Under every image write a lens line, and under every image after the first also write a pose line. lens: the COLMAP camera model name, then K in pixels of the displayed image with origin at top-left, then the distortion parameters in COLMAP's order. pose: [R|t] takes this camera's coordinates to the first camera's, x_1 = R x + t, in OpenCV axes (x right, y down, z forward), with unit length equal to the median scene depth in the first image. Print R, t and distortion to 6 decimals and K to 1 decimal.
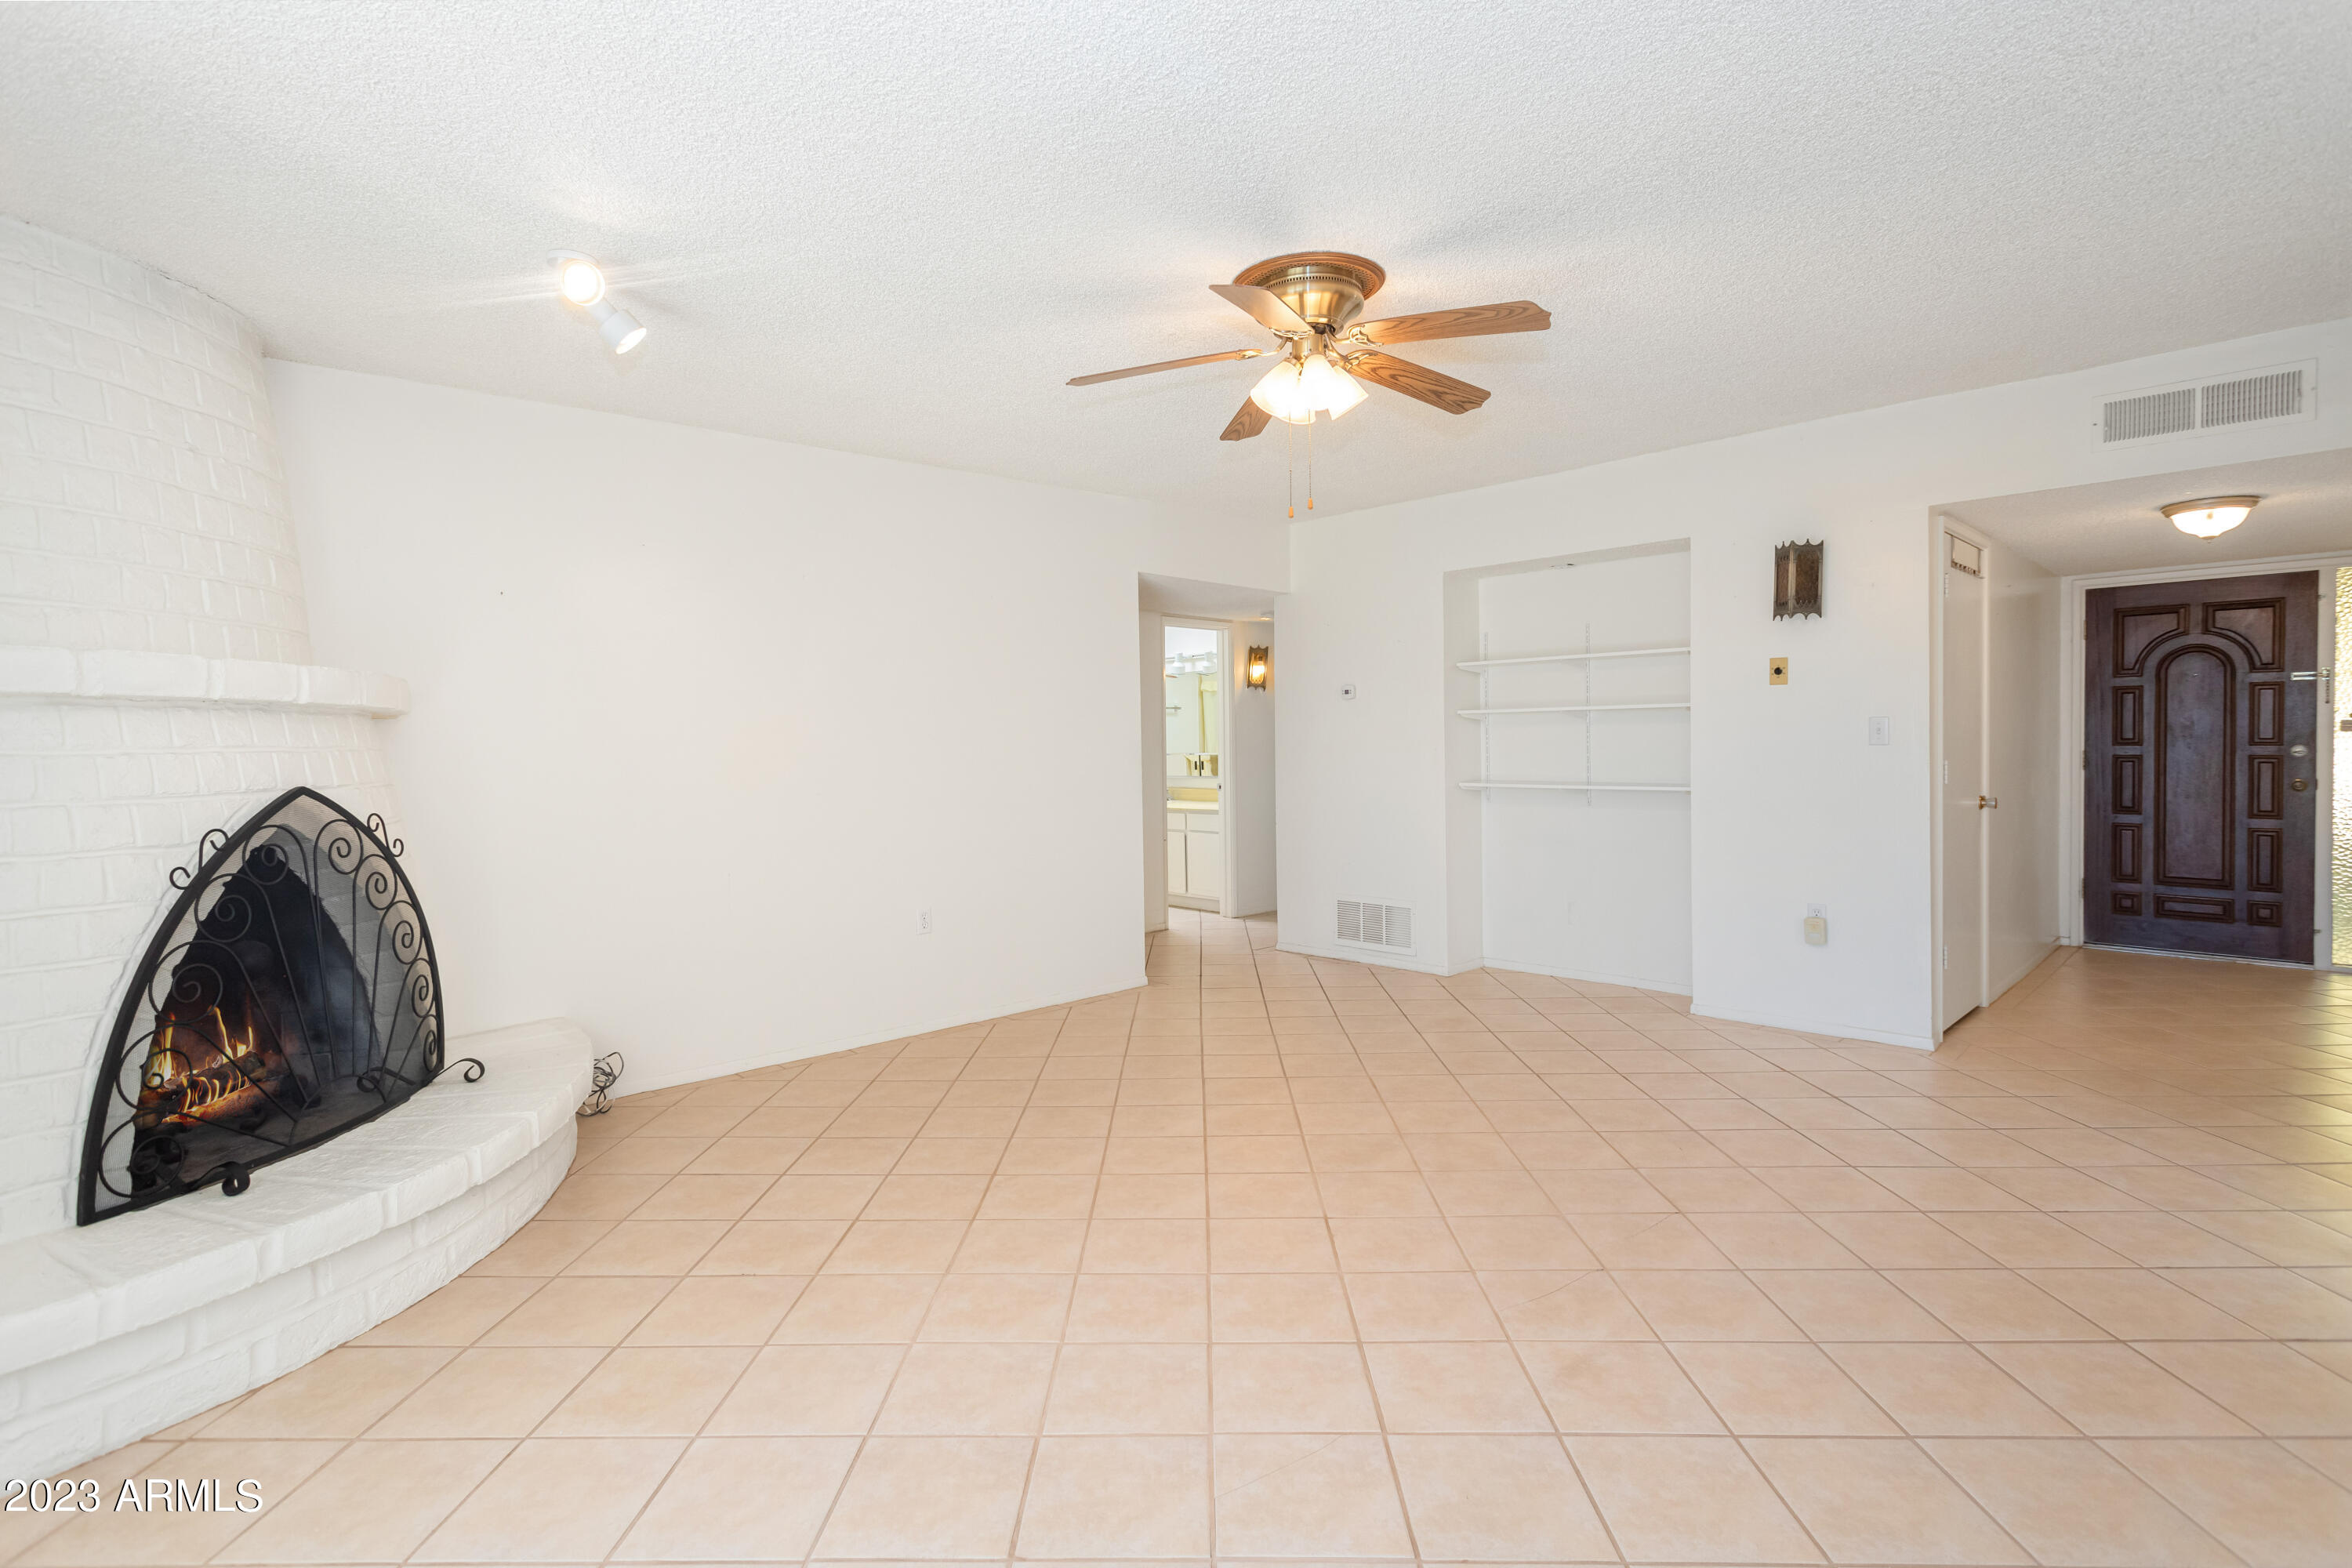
lens RADIAL K [[1124.2, 0, 1182.0], [0, 1124.2, 766.4], [0, 0, 1]] dist [0.009520, 0.000265]
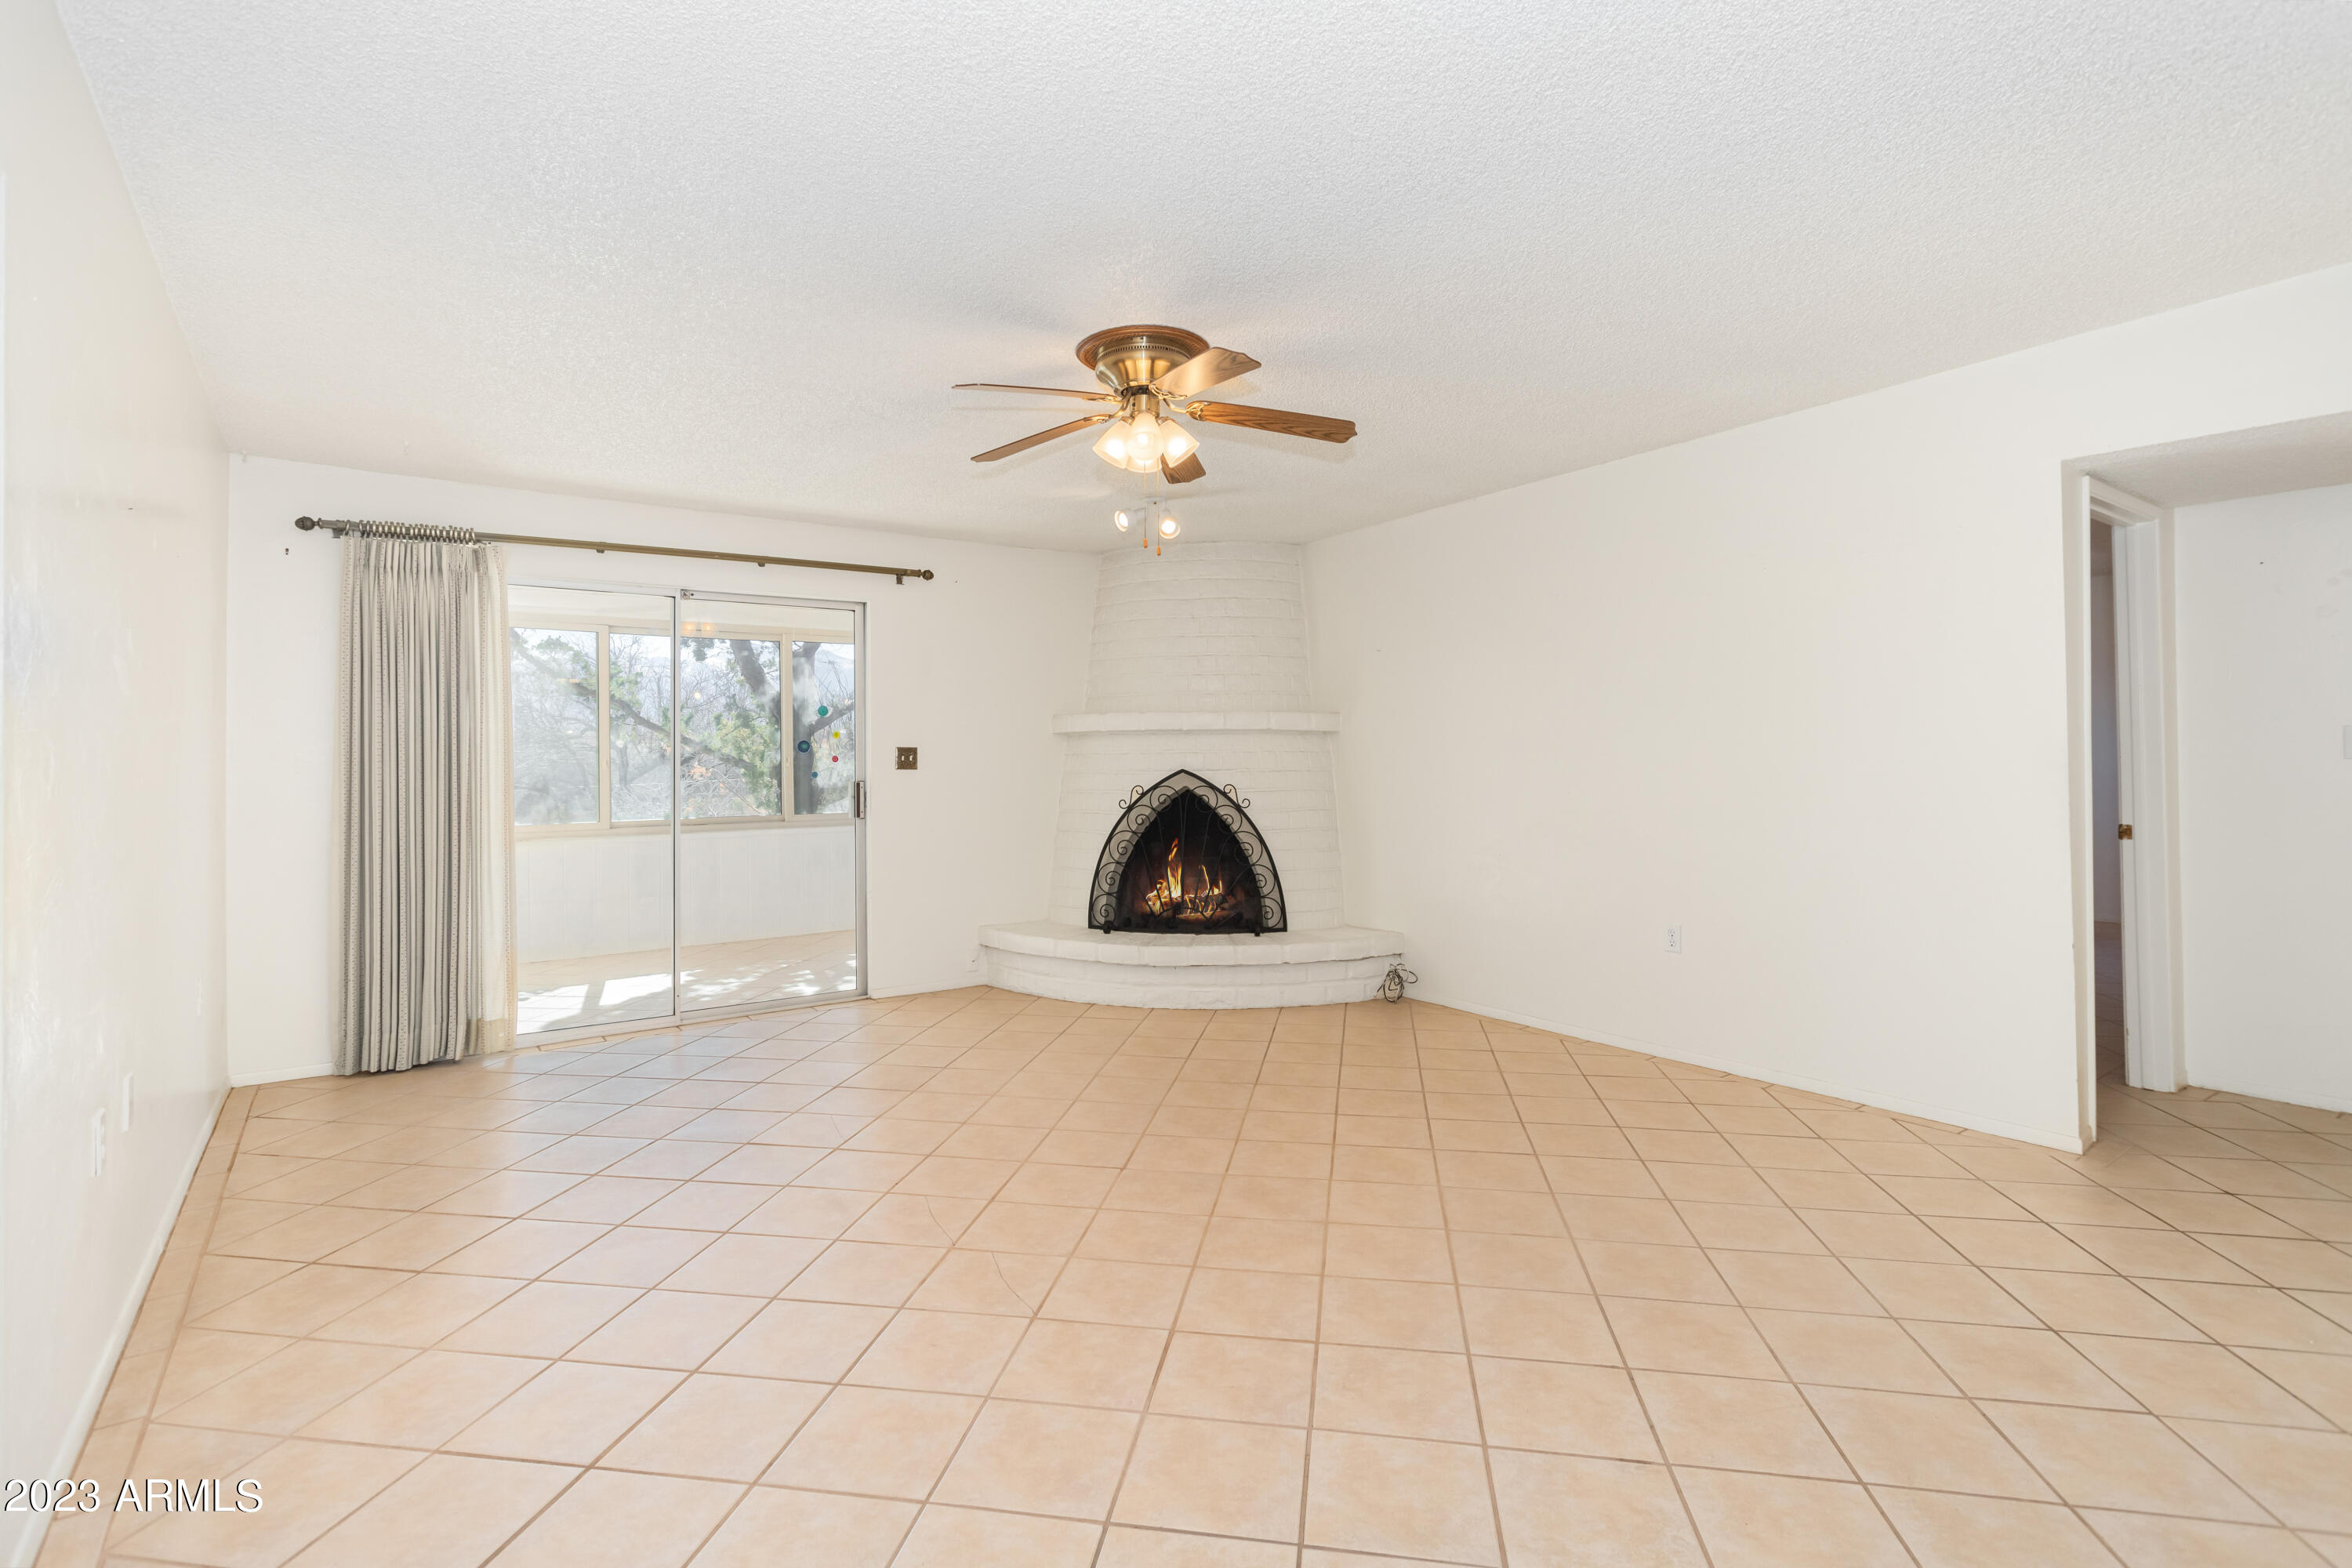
lens RADIAL K [[1124.2, 0, 1164.6], [0, 1124.2, 800.9], [0, 0, 1]] dist [0.009520, 0.000265]
pose [[-0.171310, 0.056795, -0.983579, 1.360416], [-0.001958, 0.998315, 0.057987, -0.047401], [0.985215, 0.011860, -0.170910, 1.357379]]
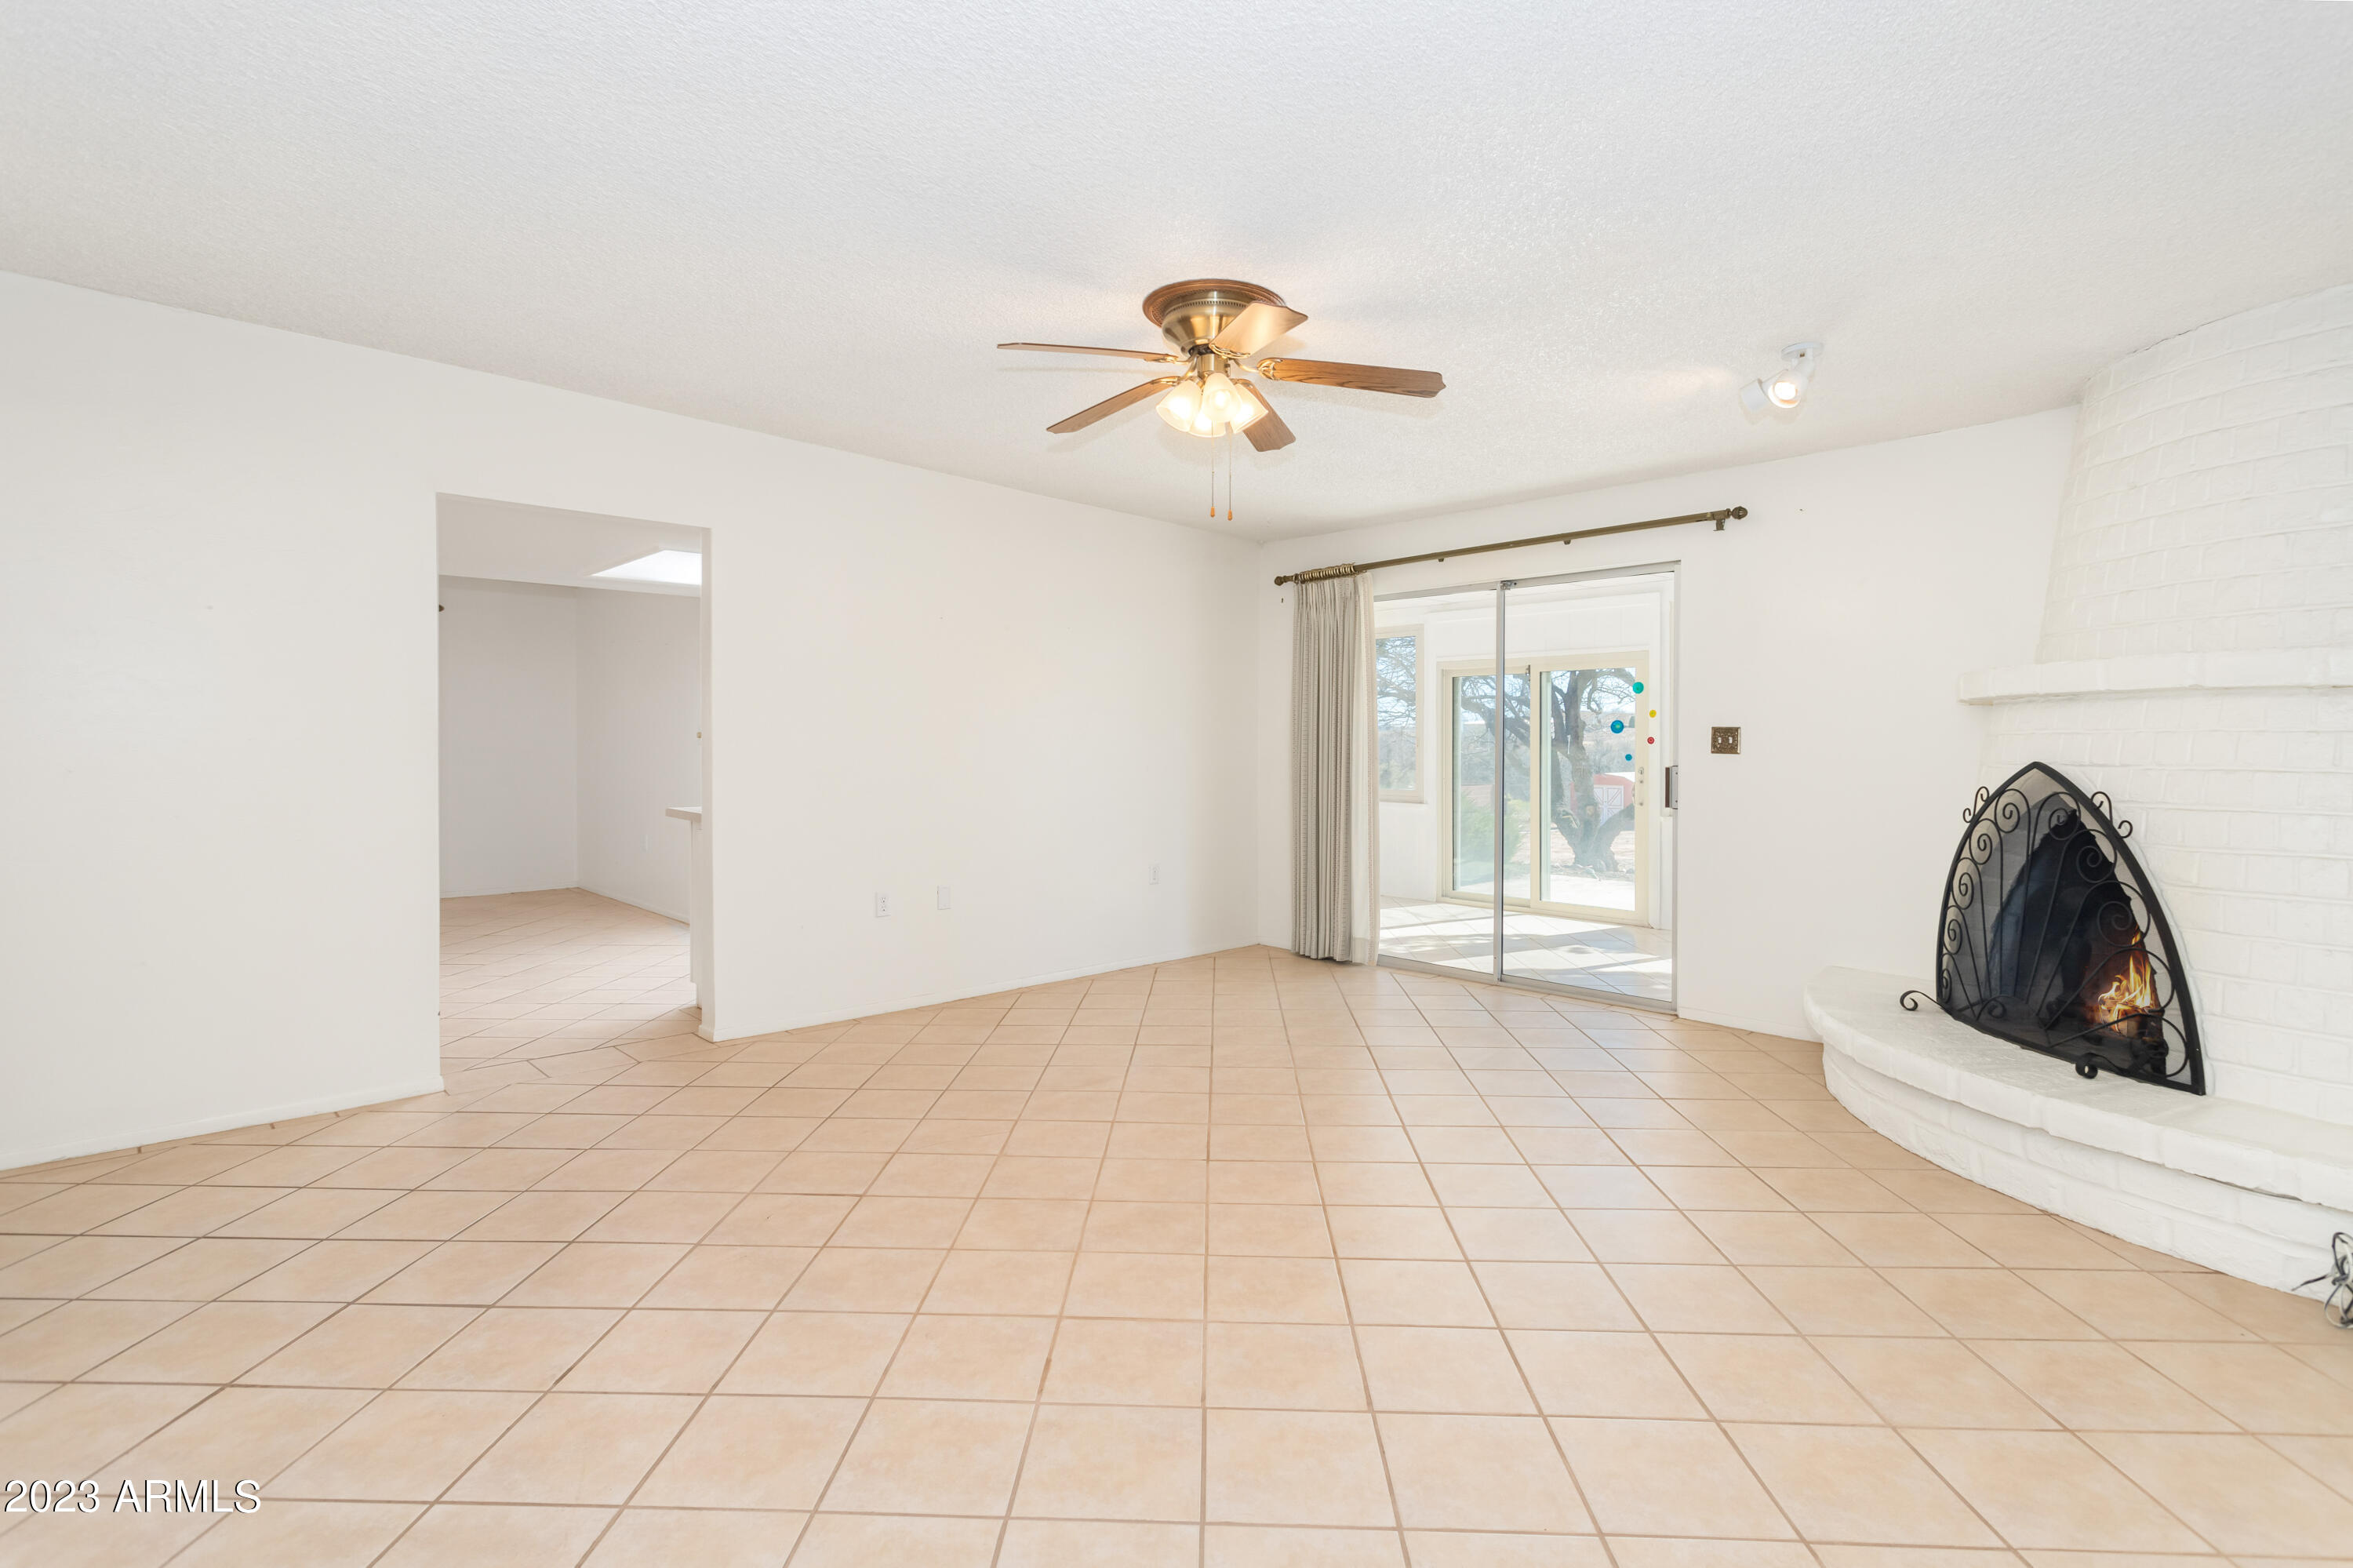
lens RADIAL K [[1124.7, 0, 1168.5], [0, 1124.7, 777.3], [0, 0, 1]] dist [0.009520, 0.000265]
pose [[-0.999587, 0.010258, 0.026851, 0.146762], [0.011407, 0.999011, 0.042977, -0.029908], [-0.026384, 0.043266, -0.998715, 2.312434]]
